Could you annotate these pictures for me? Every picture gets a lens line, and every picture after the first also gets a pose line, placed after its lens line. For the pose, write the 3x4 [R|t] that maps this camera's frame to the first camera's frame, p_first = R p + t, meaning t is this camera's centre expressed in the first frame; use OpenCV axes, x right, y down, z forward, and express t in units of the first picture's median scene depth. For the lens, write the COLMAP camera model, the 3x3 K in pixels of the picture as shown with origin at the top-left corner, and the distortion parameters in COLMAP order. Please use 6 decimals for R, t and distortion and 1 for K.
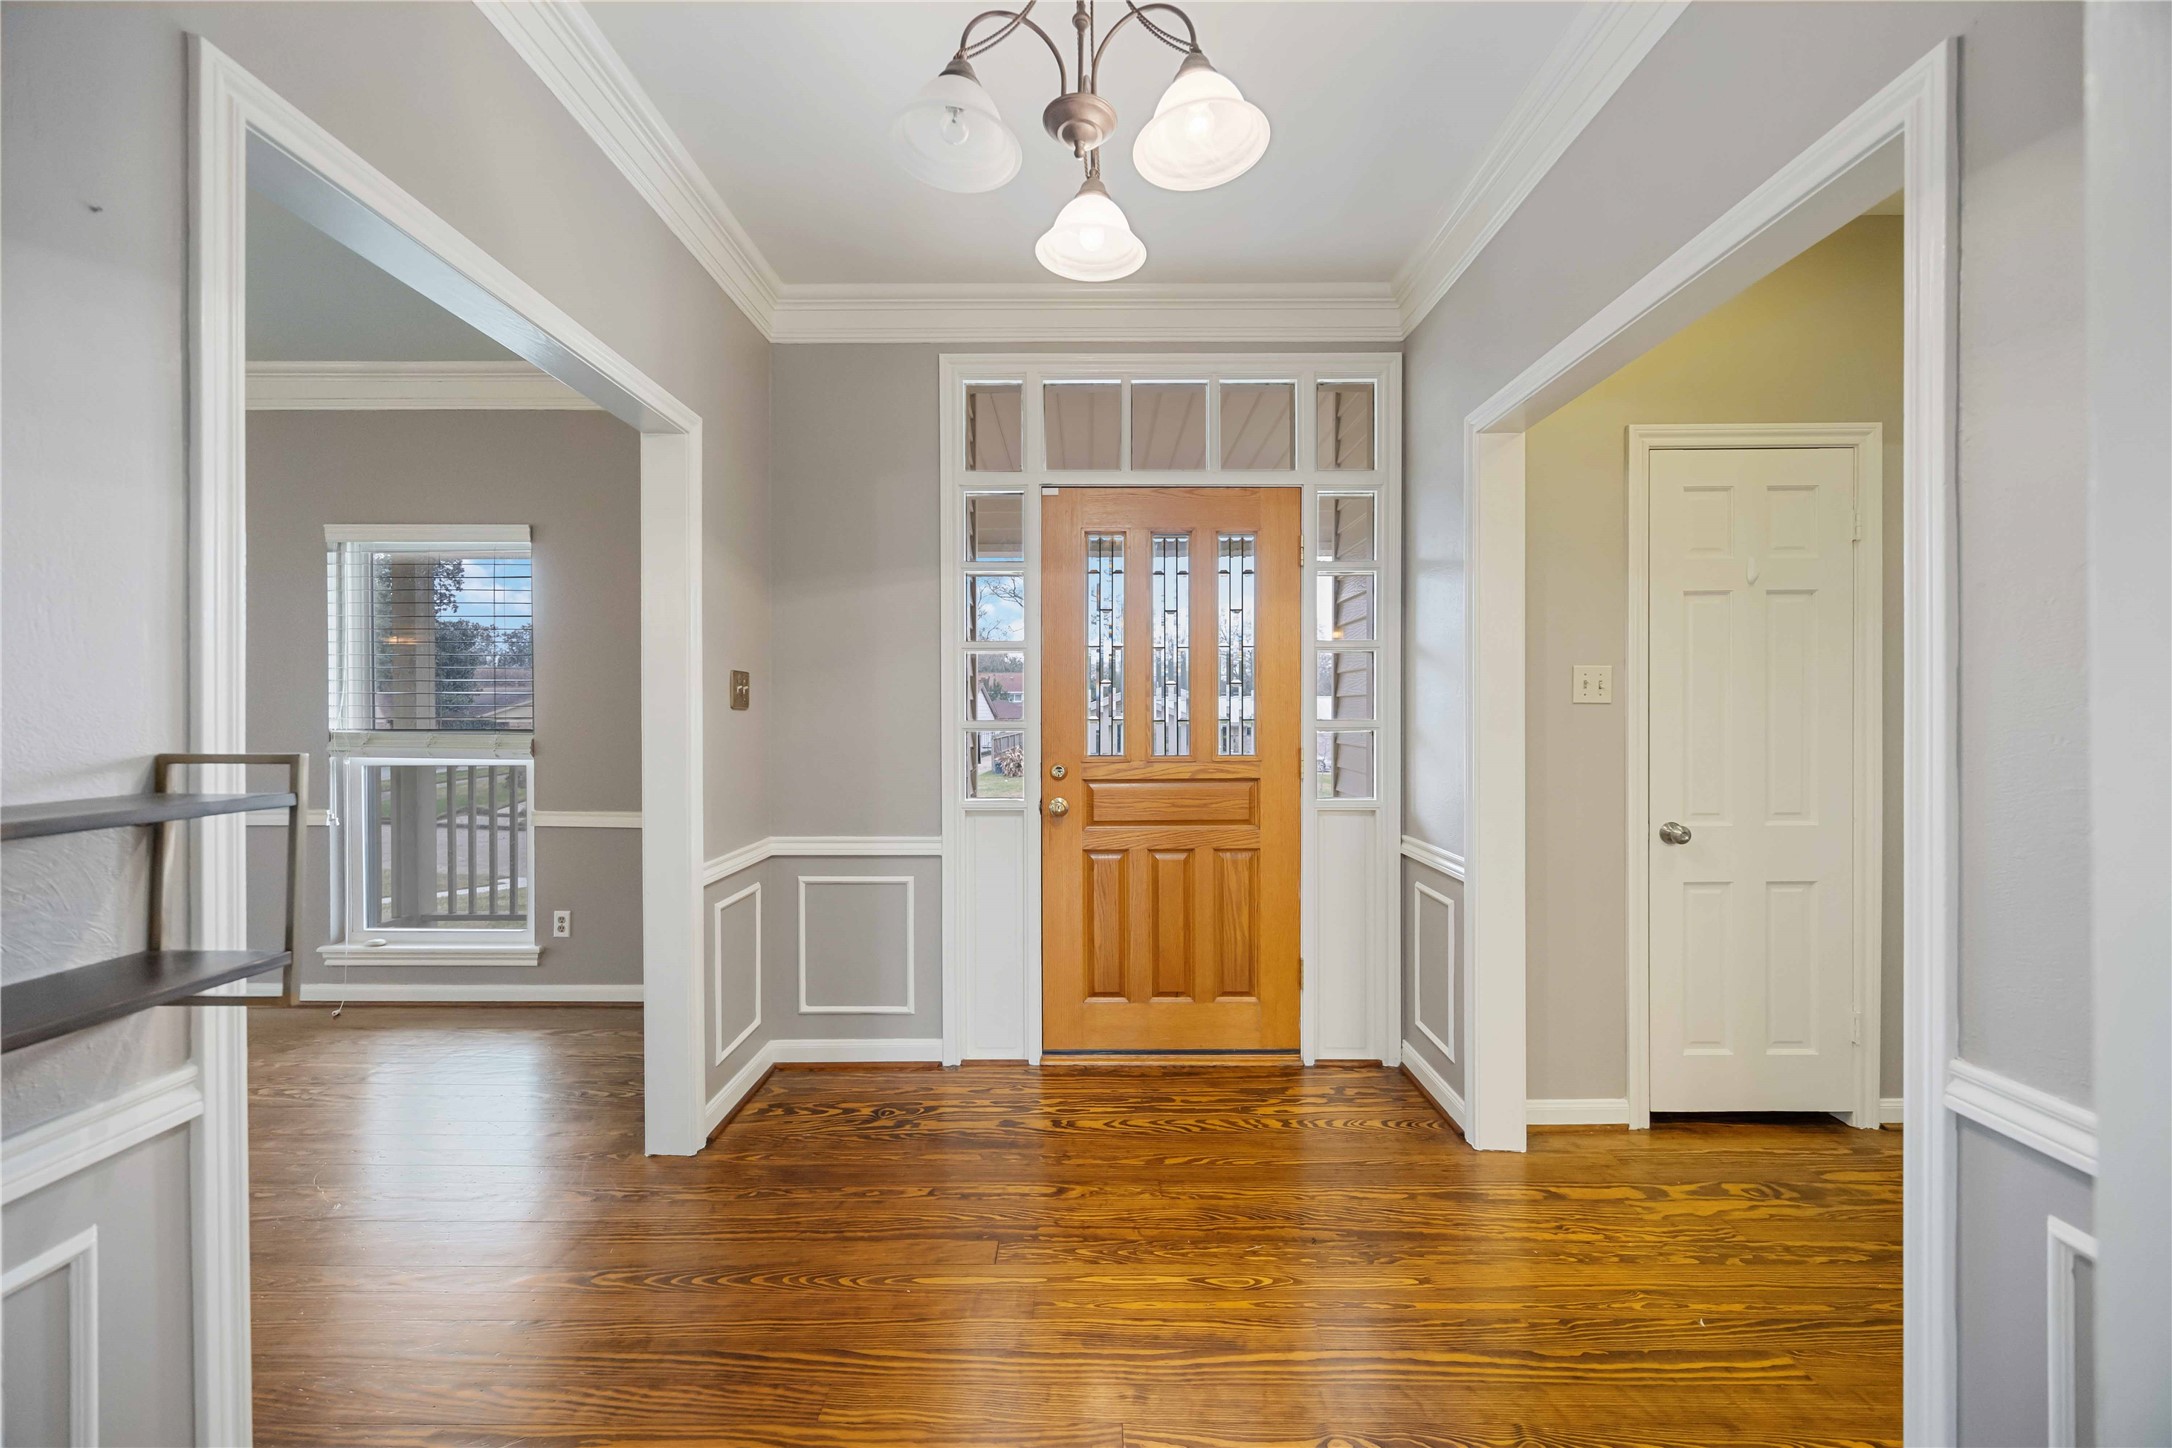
lens RADIAL K [[833.6, 0, 1082.1], [0, 833.6, 715.0], [0, 0, 1]] dist [-0.005991, 0.000510]
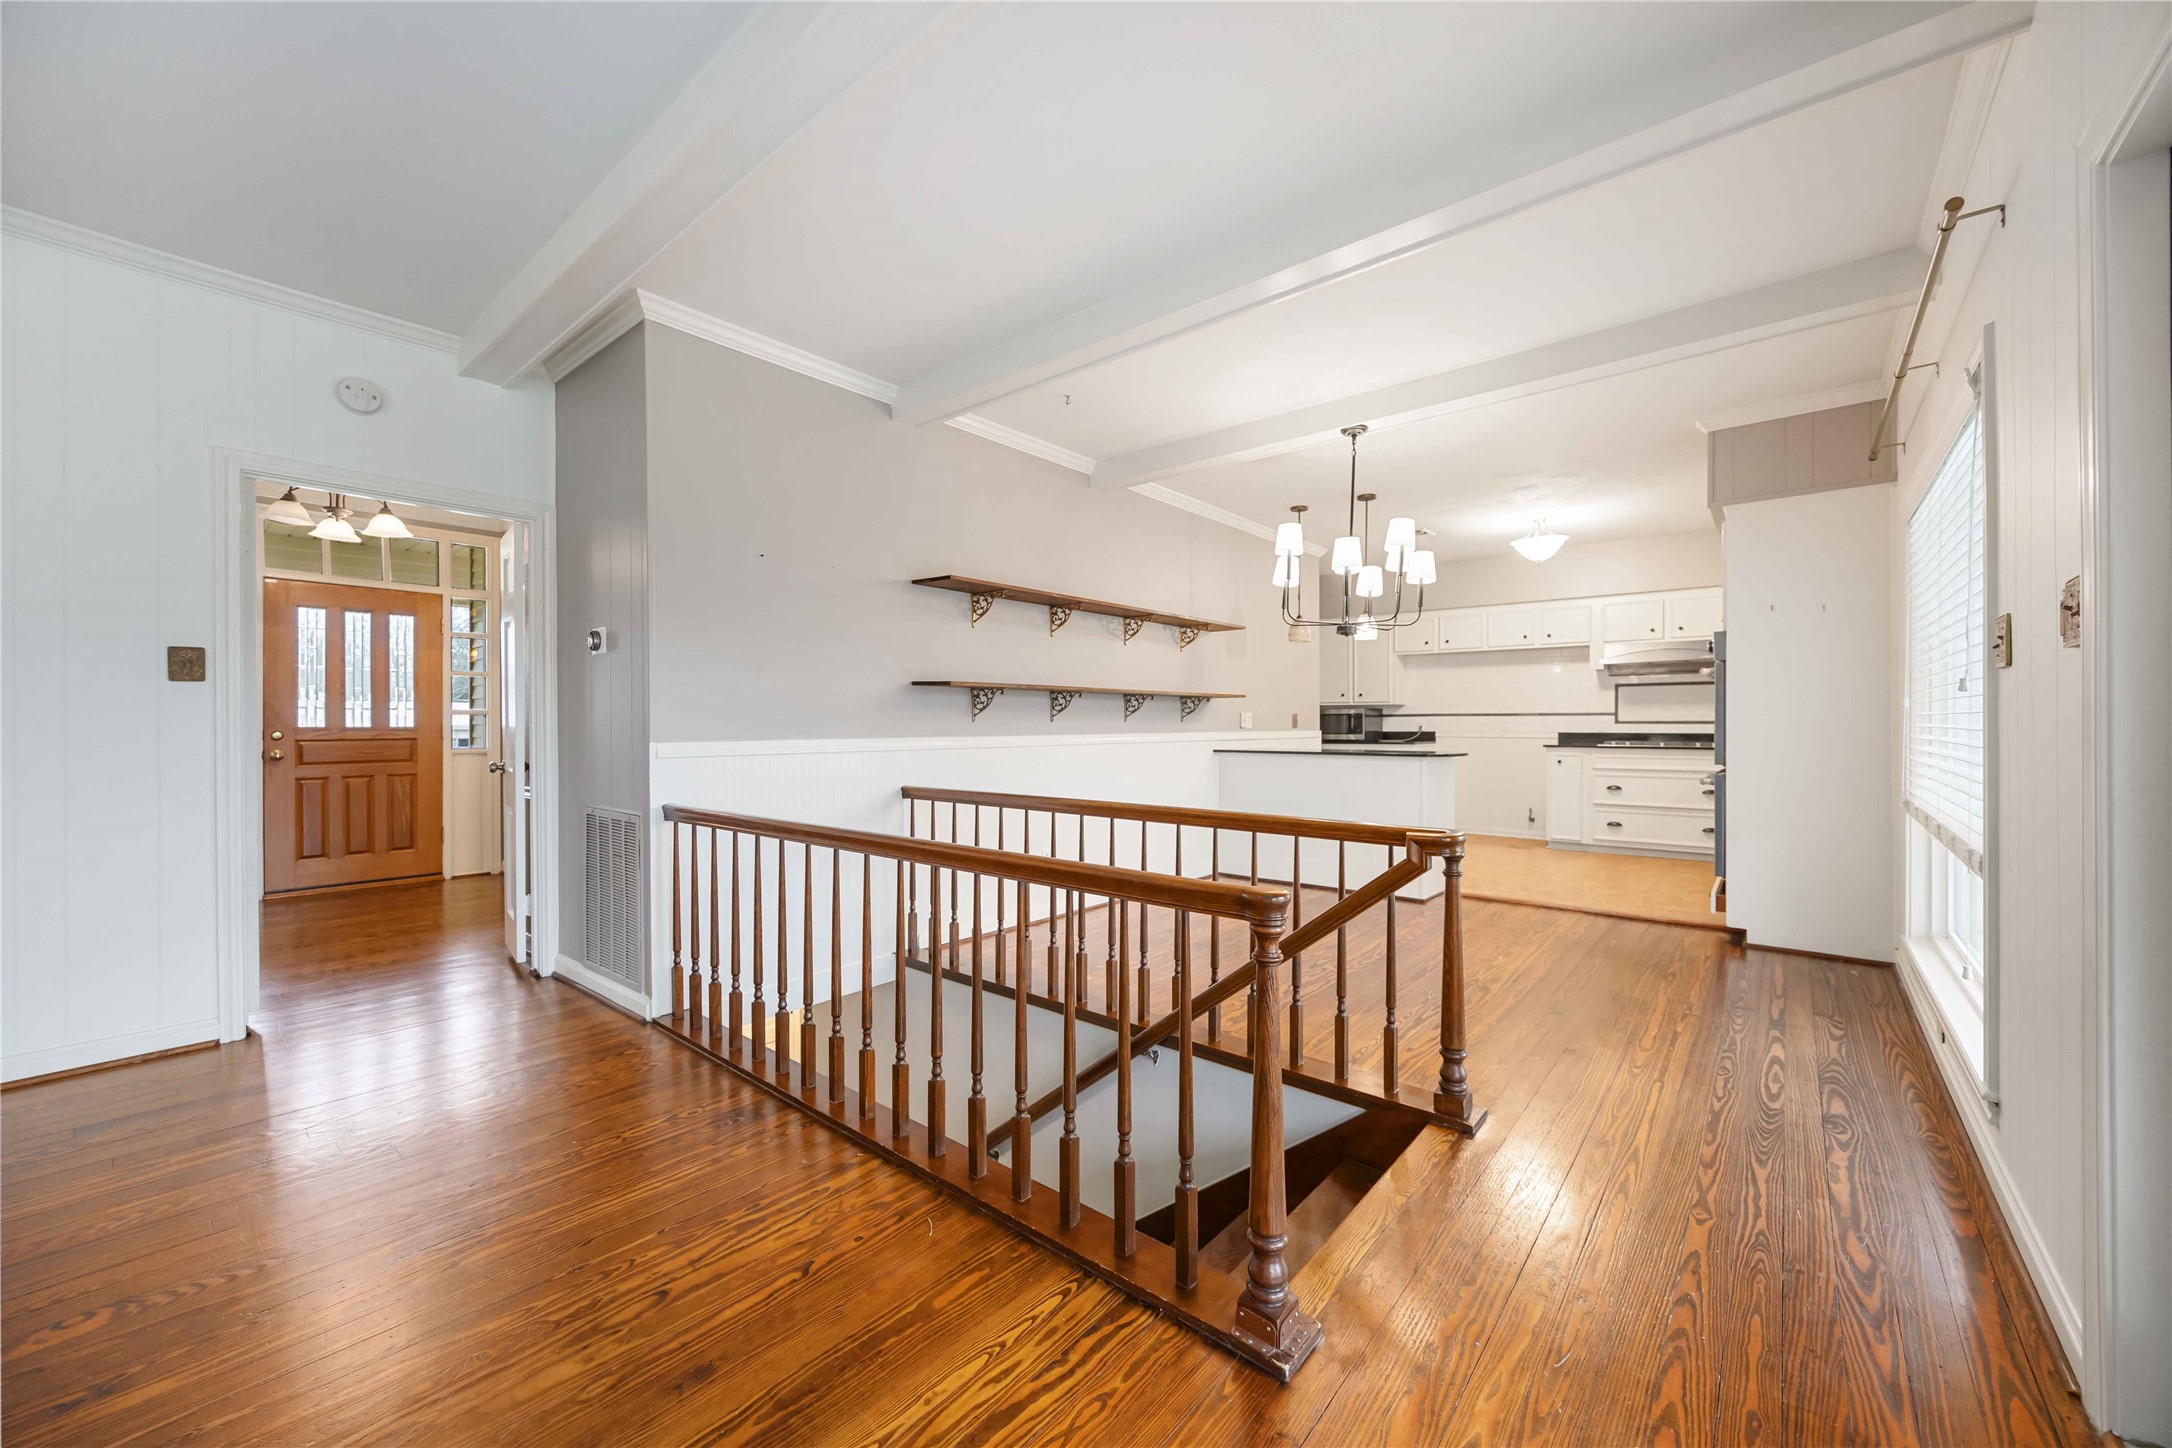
lens RADIAL K [[833.6, 0, 1092.3], [0, 833.6, 732.6], [0, 0, 1]] dist [-0.005991, 0.000510]
pose [[0.644055, 0.003001, 0.764973, -0.262403], [0.003209, 0.999973, -0.006624, 0.080430], [-0.764973, 0.006721, 0.644028, -1.491591]]
